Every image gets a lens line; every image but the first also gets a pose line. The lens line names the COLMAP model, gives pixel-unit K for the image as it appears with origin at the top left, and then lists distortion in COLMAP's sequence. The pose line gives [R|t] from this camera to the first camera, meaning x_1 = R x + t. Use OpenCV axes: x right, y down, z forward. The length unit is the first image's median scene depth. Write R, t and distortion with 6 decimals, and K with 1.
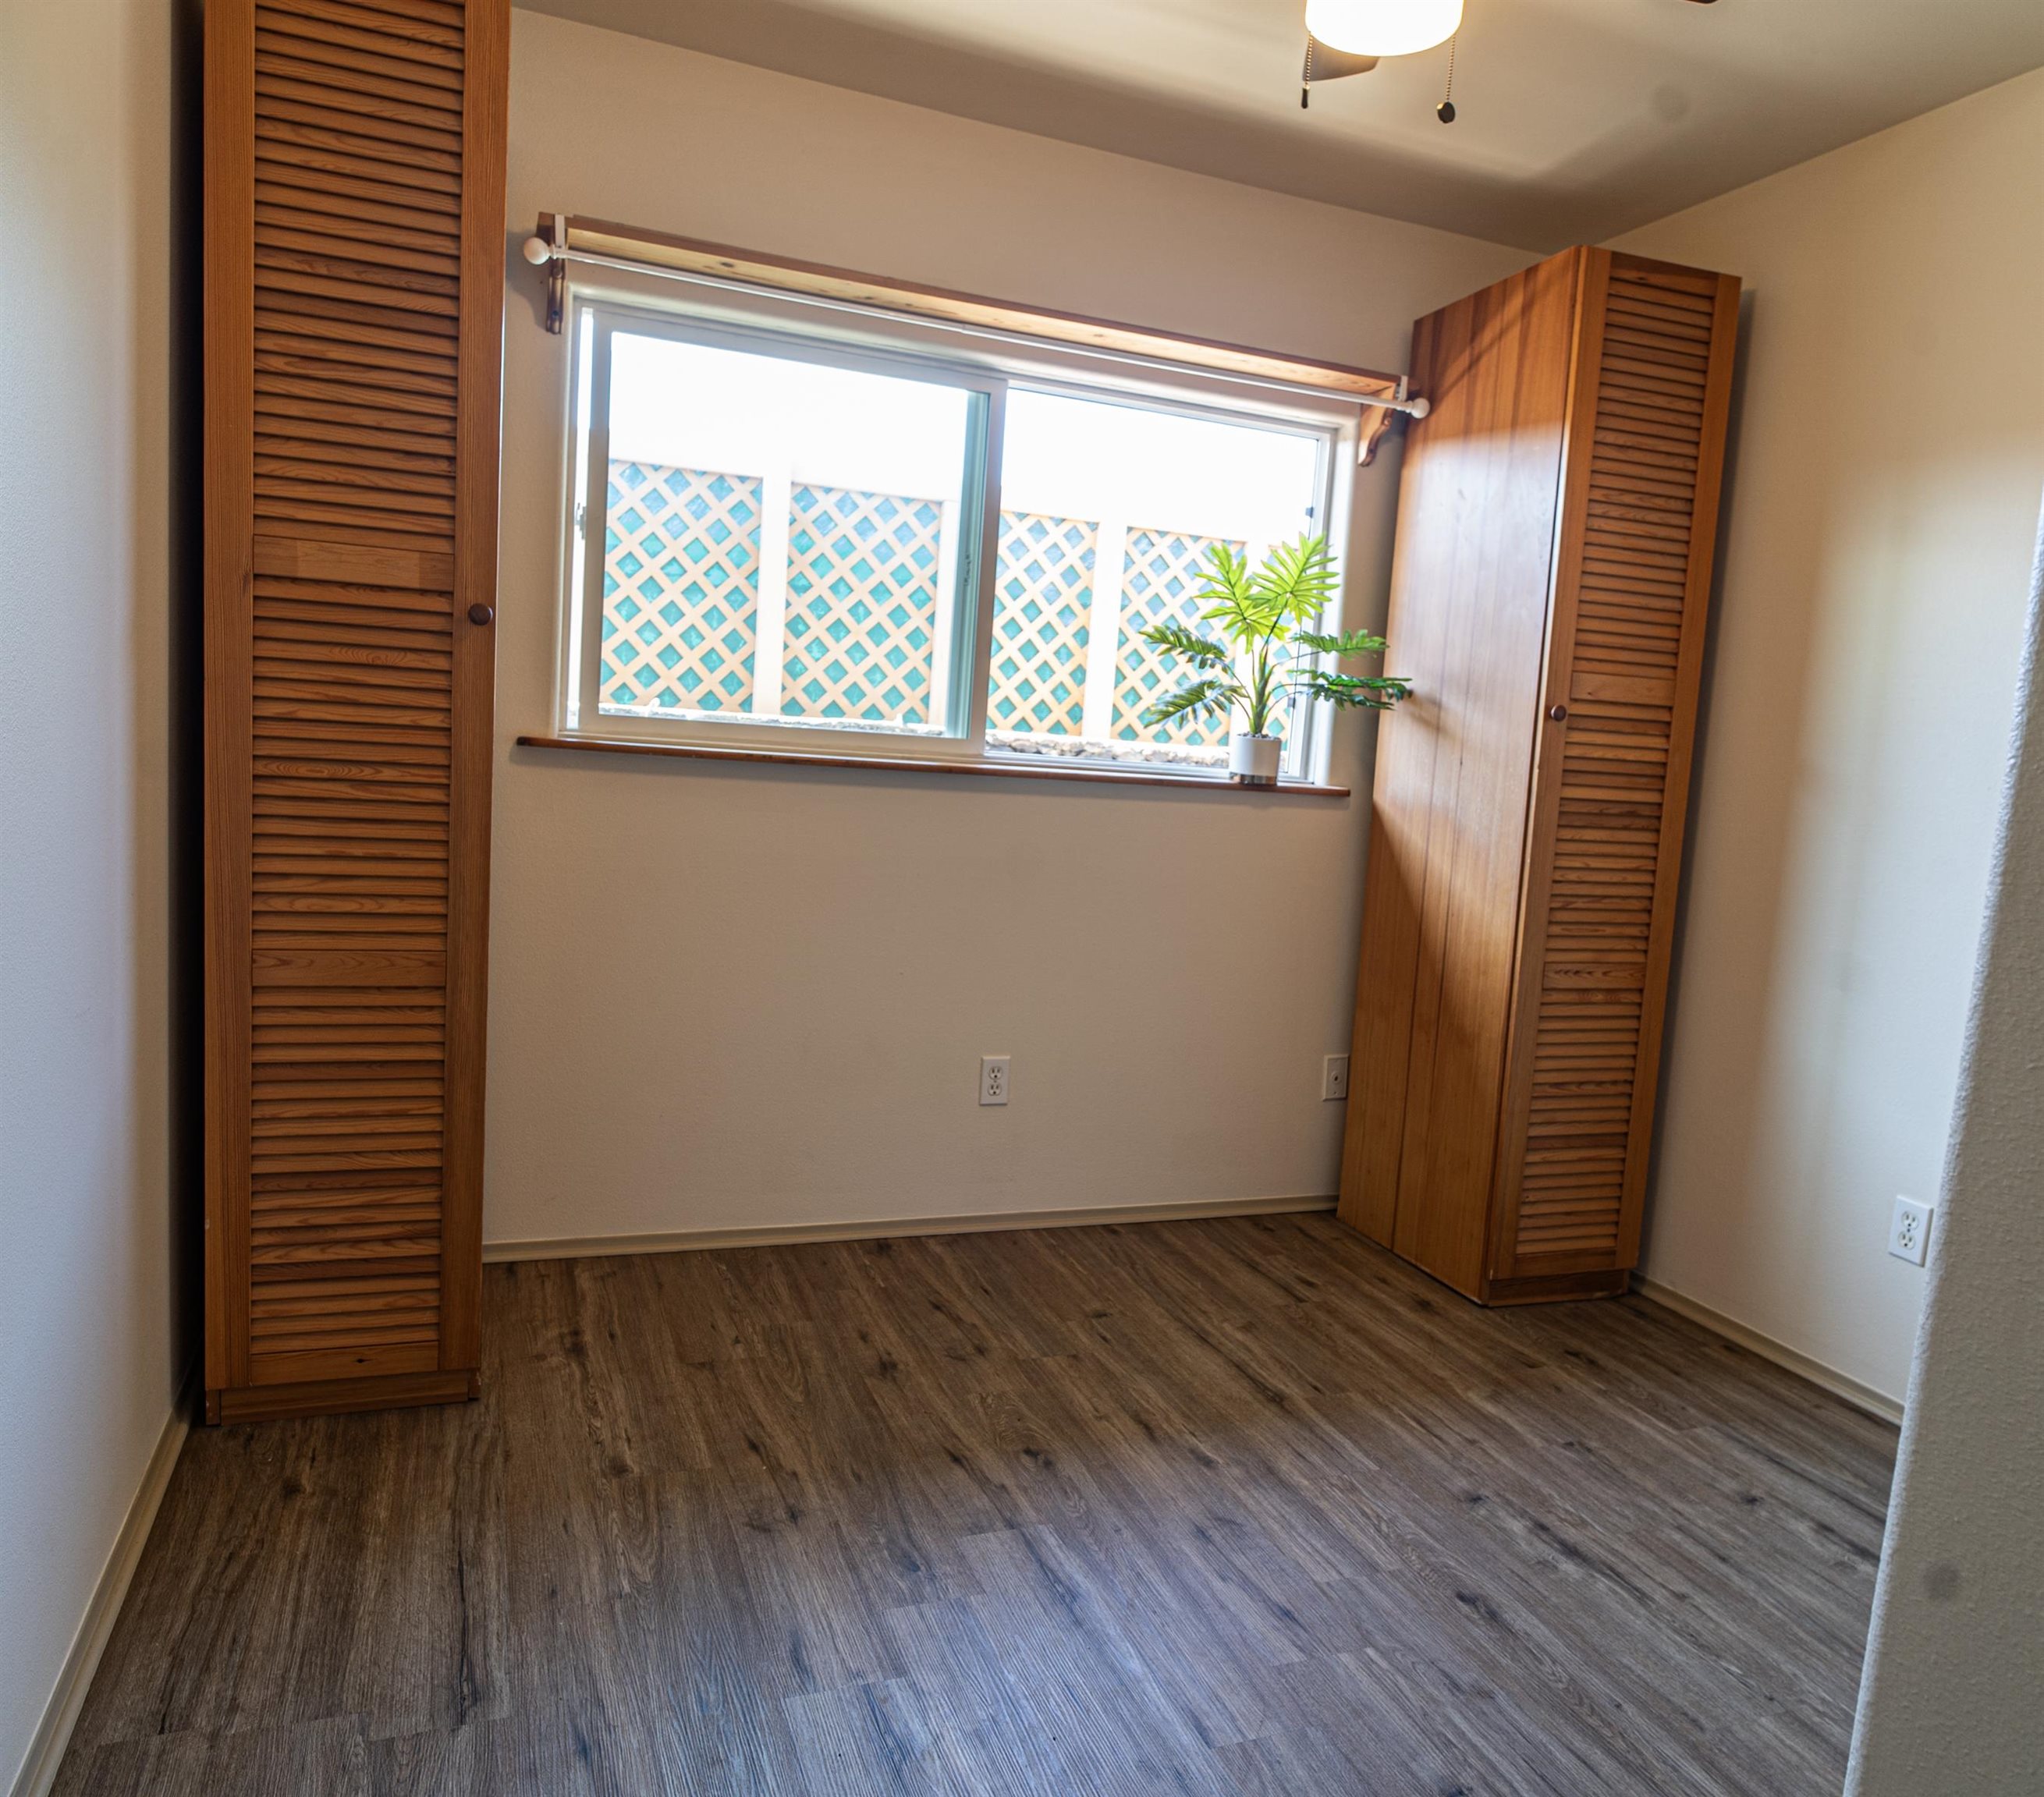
lens RADIAL K [[1485.2, 0, 1032.3], [0, 1485.2, 880.2], [0, 0, 1]] dist [-0.007545, -0.001051]
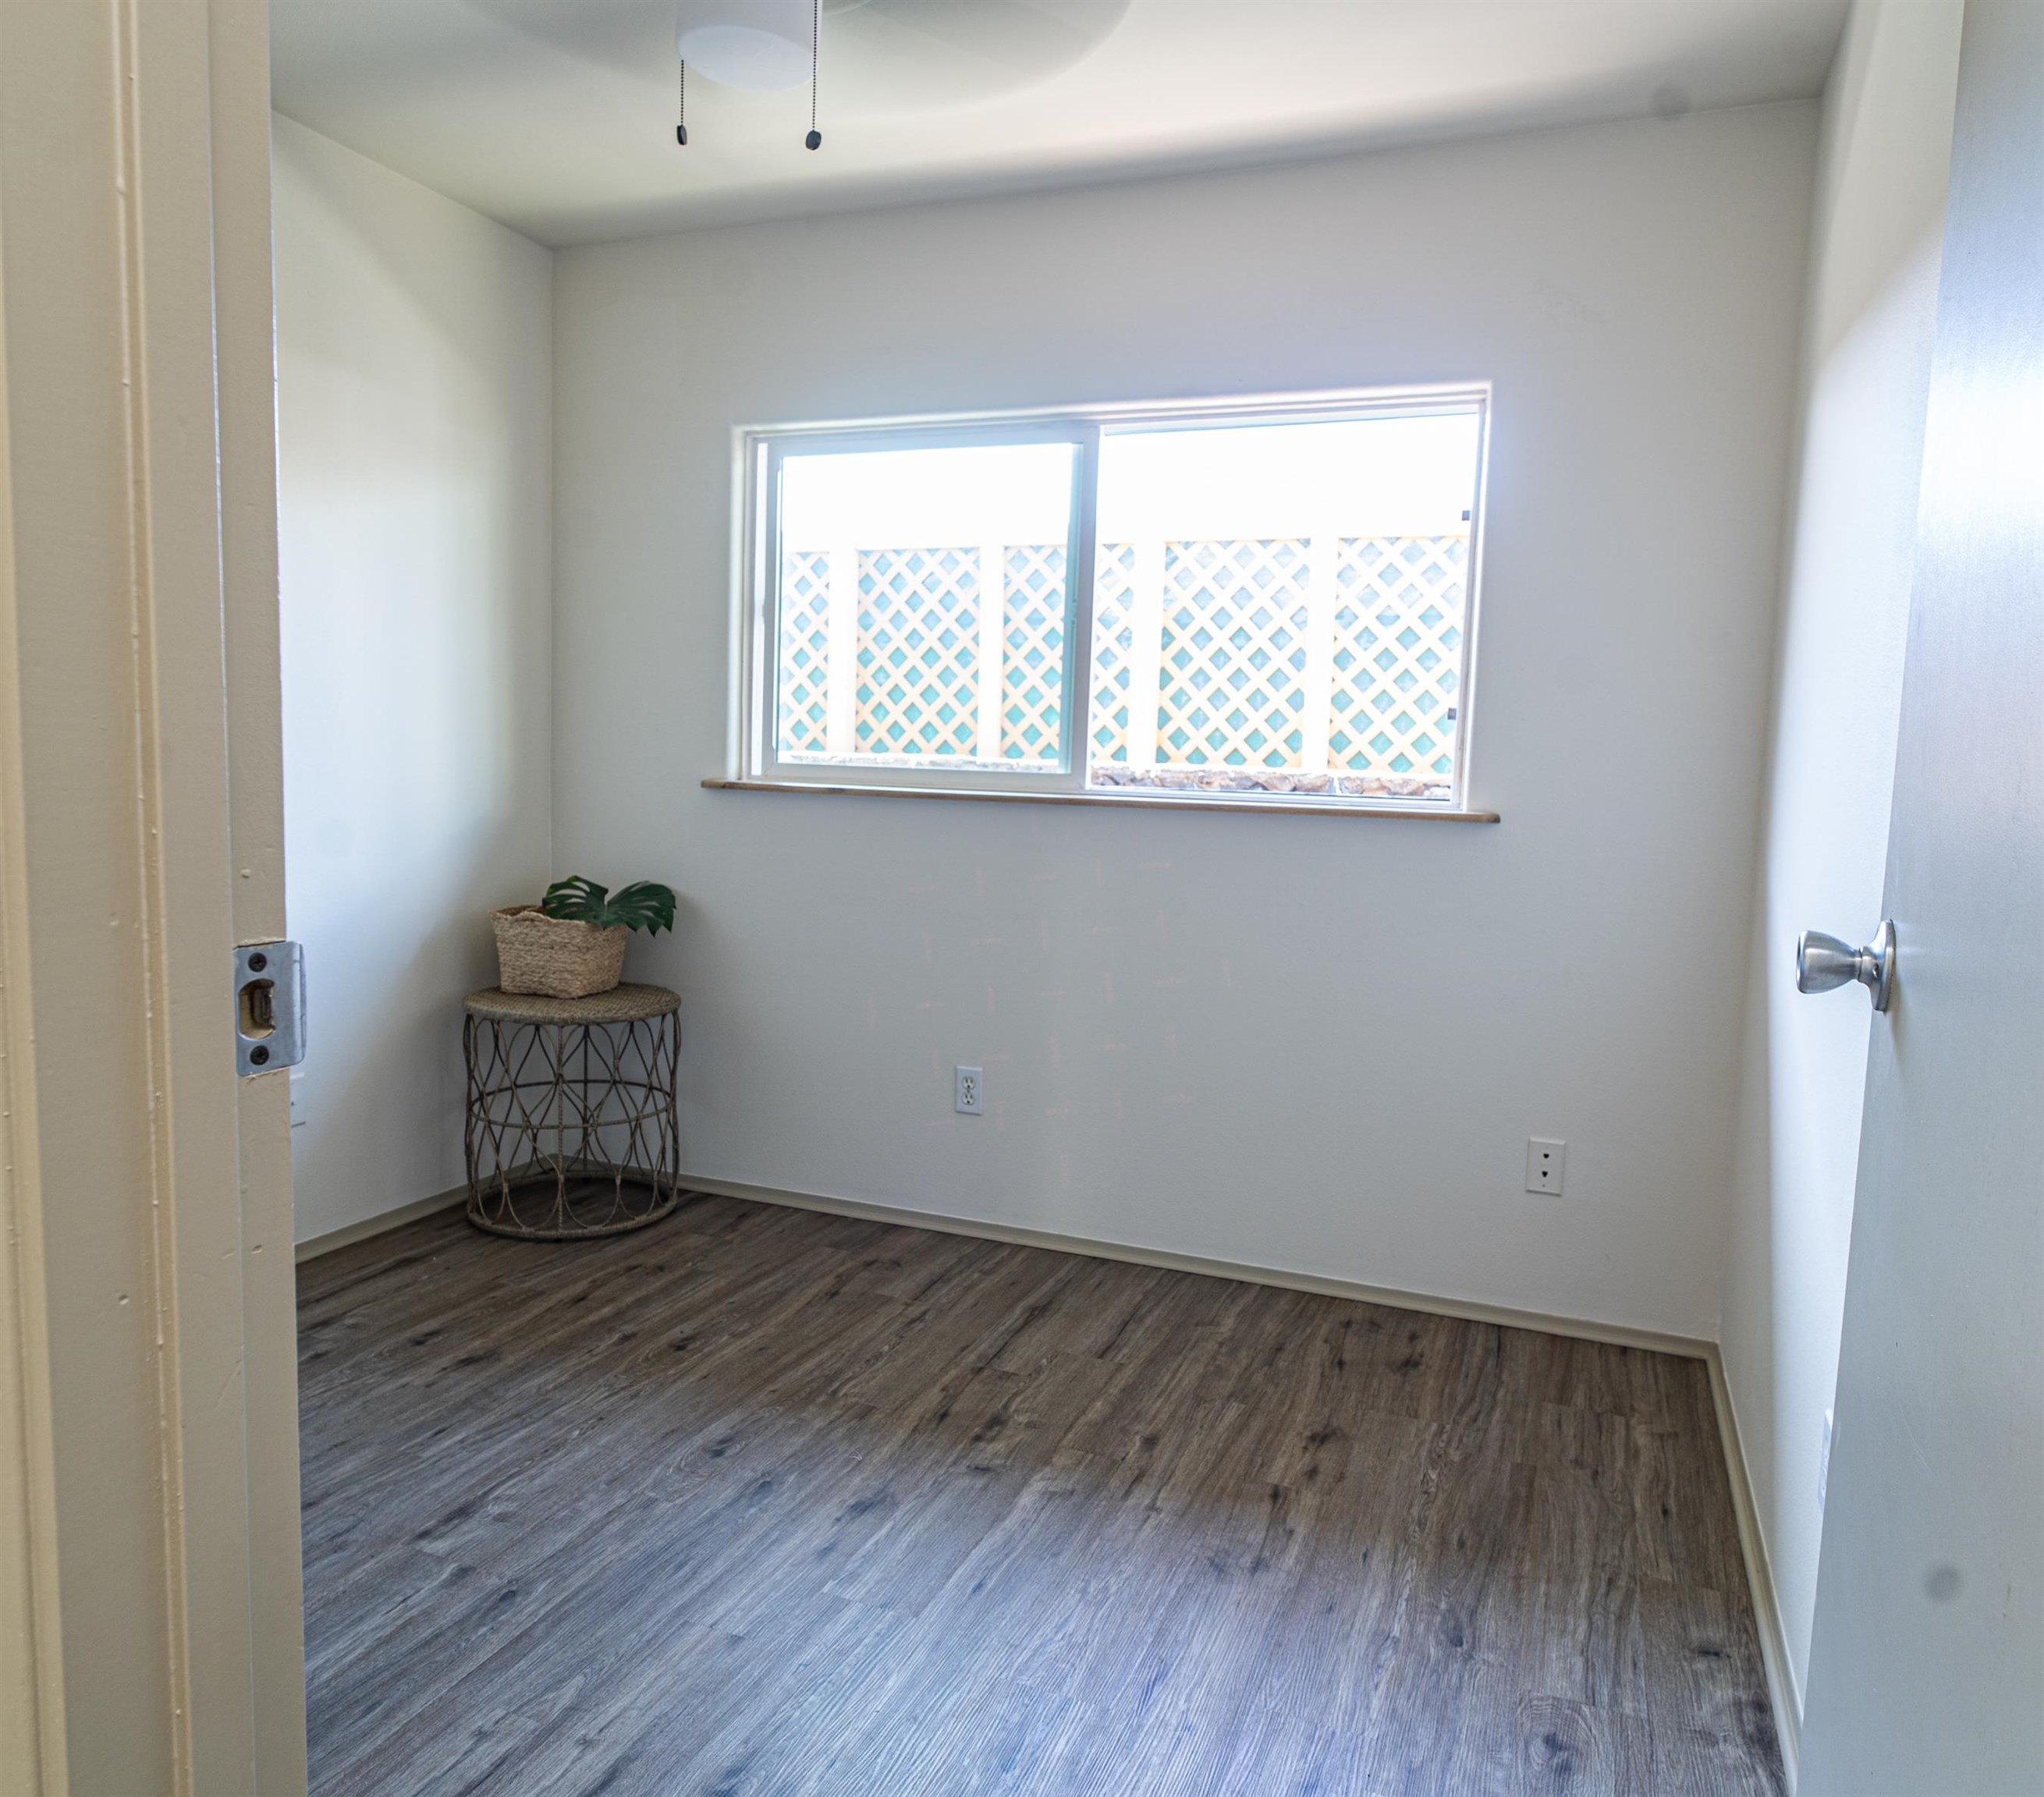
lens RADIAL K [[1485.2, 0, 1021.0], [0, 1485.2, 906.8], [0, 0, 1]] dist [-0.007545, -0.001051]
pose [[0.728122, 0.010585, -0.685366, 0.638118], [-0.040151, 0.998823, -0.027230, 0.029507], [0.684271, 0.047345, 0.727689, 0.230348]]
